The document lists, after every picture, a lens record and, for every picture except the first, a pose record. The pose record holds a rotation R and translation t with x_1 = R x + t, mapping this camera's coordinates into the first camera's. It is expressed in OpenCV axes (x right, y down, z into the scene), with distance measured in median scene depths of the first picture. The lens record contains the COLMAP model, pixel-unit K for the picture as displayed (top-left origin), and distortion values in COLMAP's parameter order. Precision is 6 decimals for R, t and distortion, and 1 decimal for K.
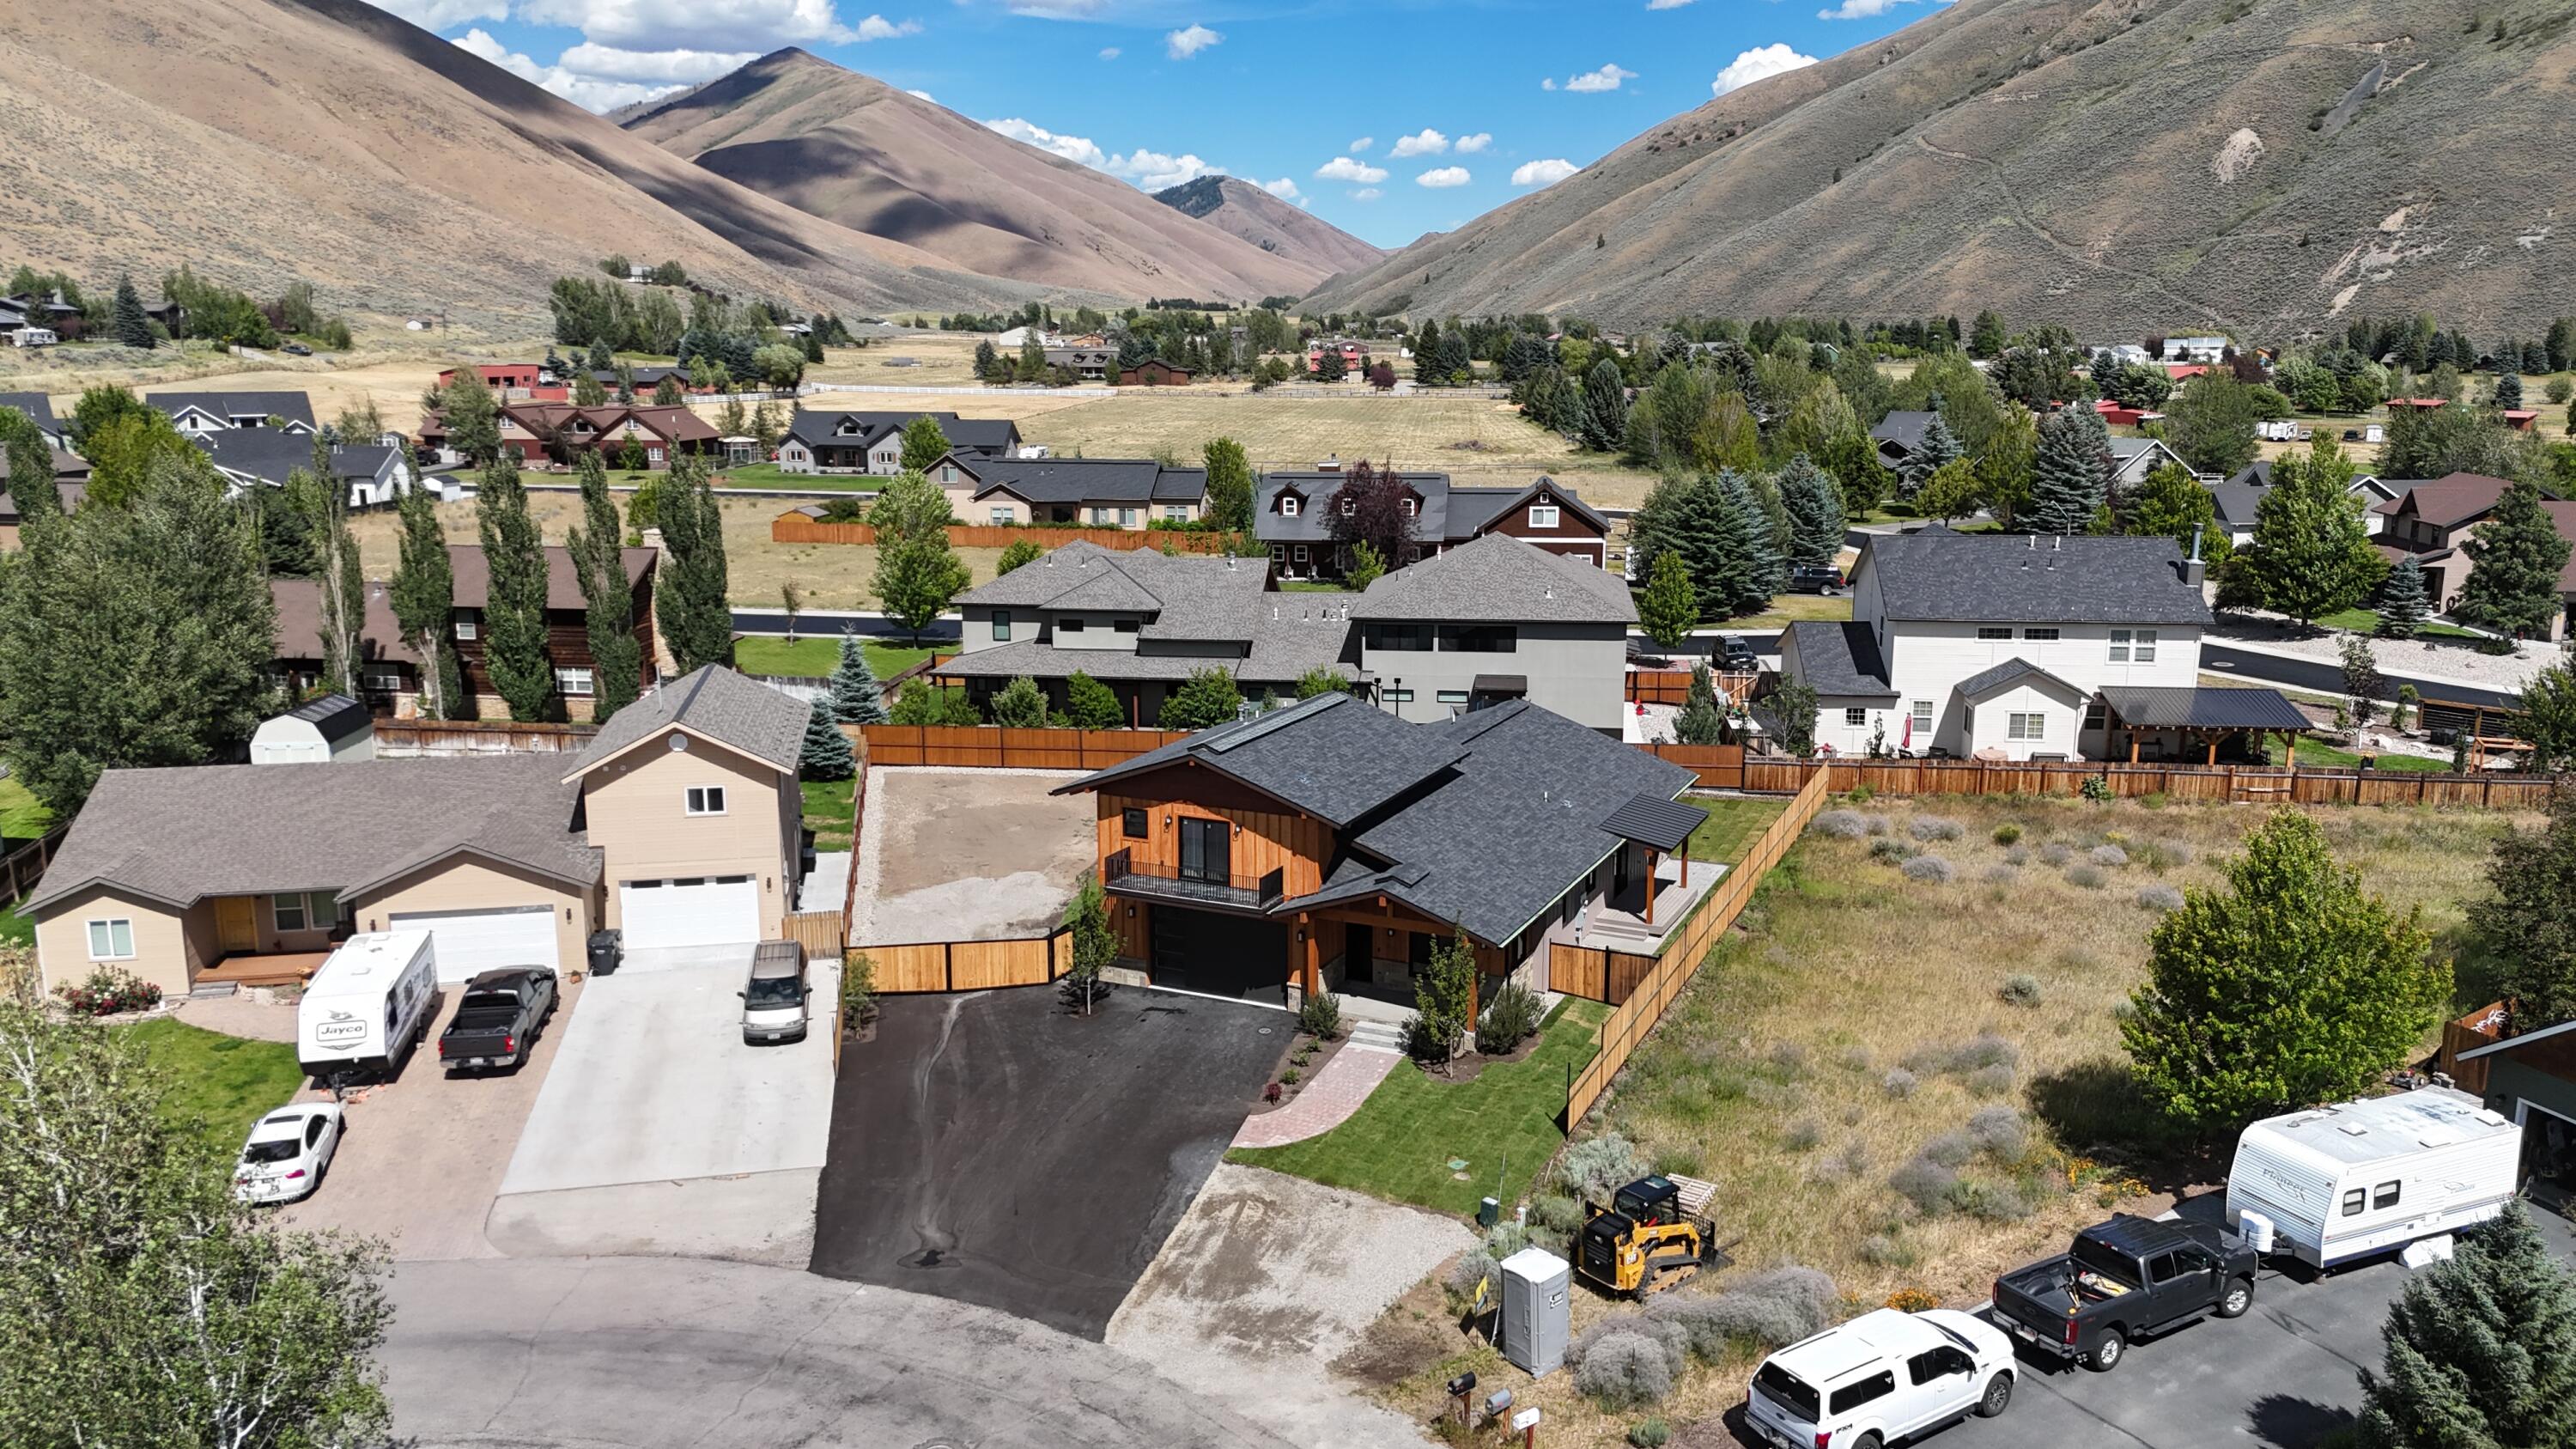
lens RADIAL K [[1833.4, 0, 1285.4], [0, 1833.4, 727.0], [0, 0, 1]] dist [0.066776, -0.081048]
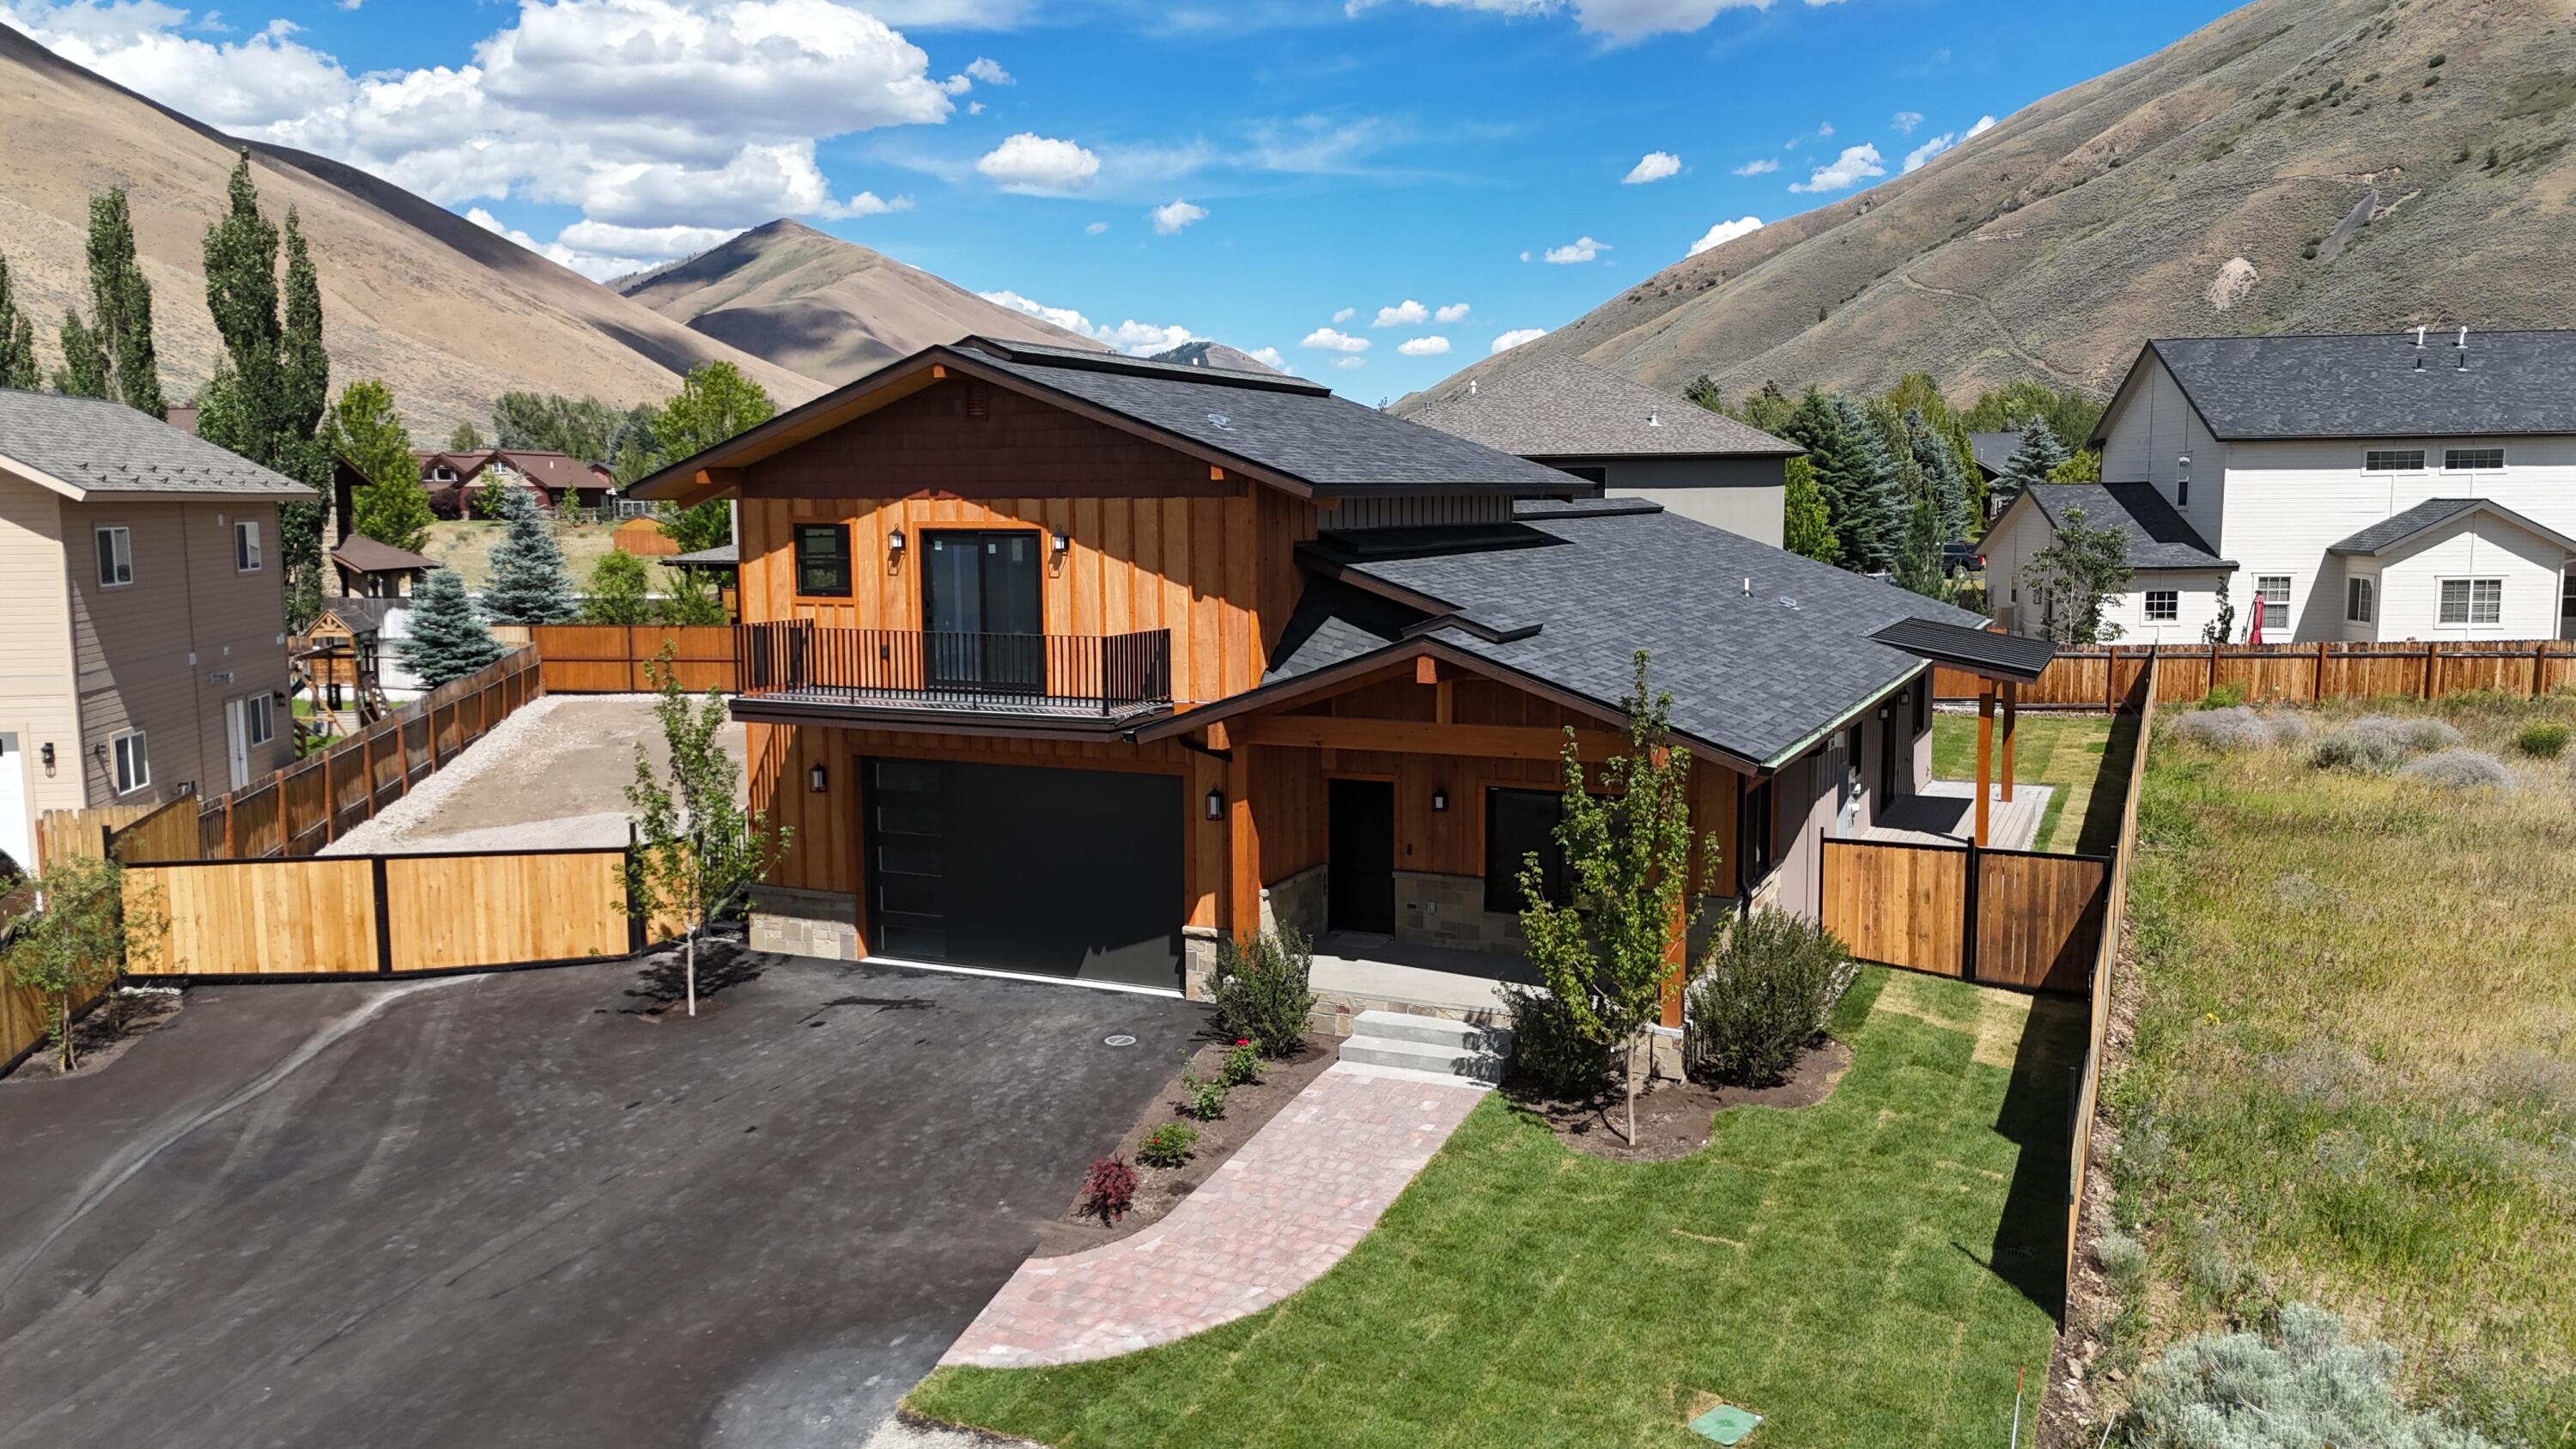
lens RADIAL K [[1833.4, 0, 1285.4], [0, 1833.4, 727.0], [0, 0, 1]] dist [0.066776, -0.081048]
pose [[0.999959, -0.005320, 0.007287, 0.013793], [0.005931, 0.996225, -0.086610, 0.086899], [-0.006799, 0.086649, 0.996216, 0.396756]]
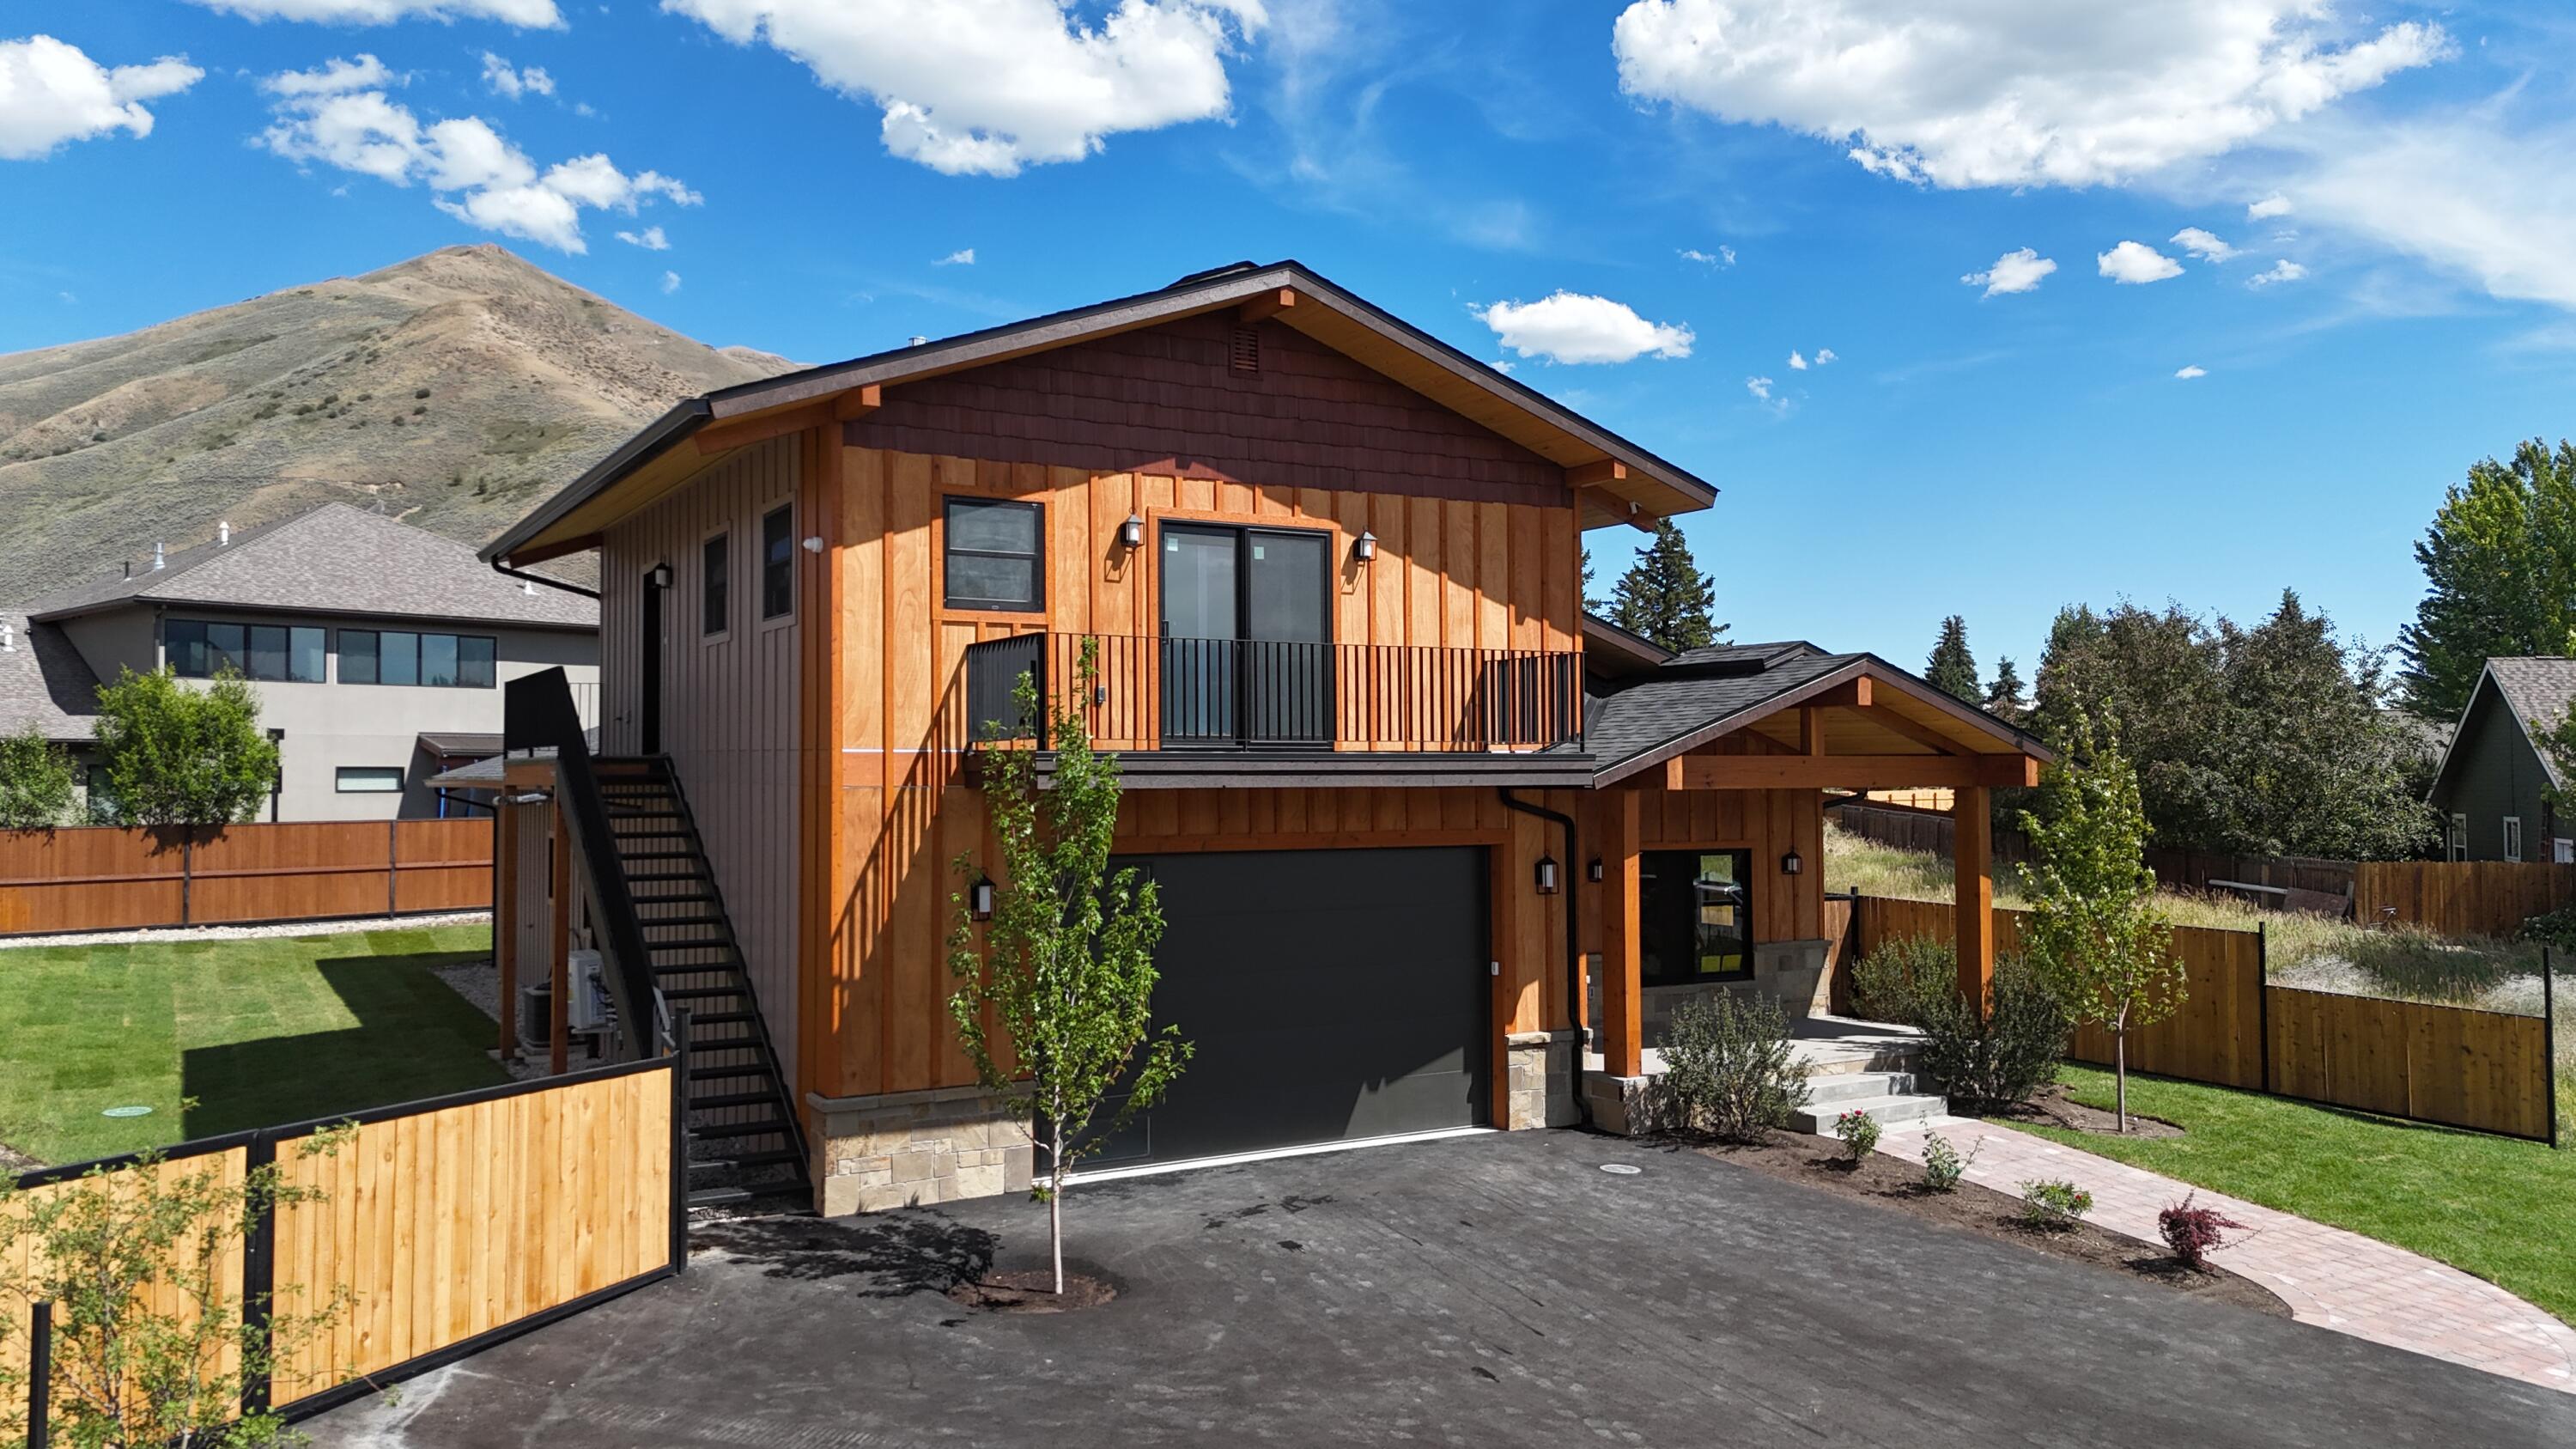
lens RADIAL K [[1833.4, 0, 1285.4], [0, 1833.4, 727.0], [0, 0, 1]] dist [0.066776, -0.081048]
pose [[0.535651, 0.023796, 0.844104, -0.196278], [0.179860, 0.973451, -0.141577, 0.084514], [-0.825063, 0.227656, 0.517150, 0.566319]]
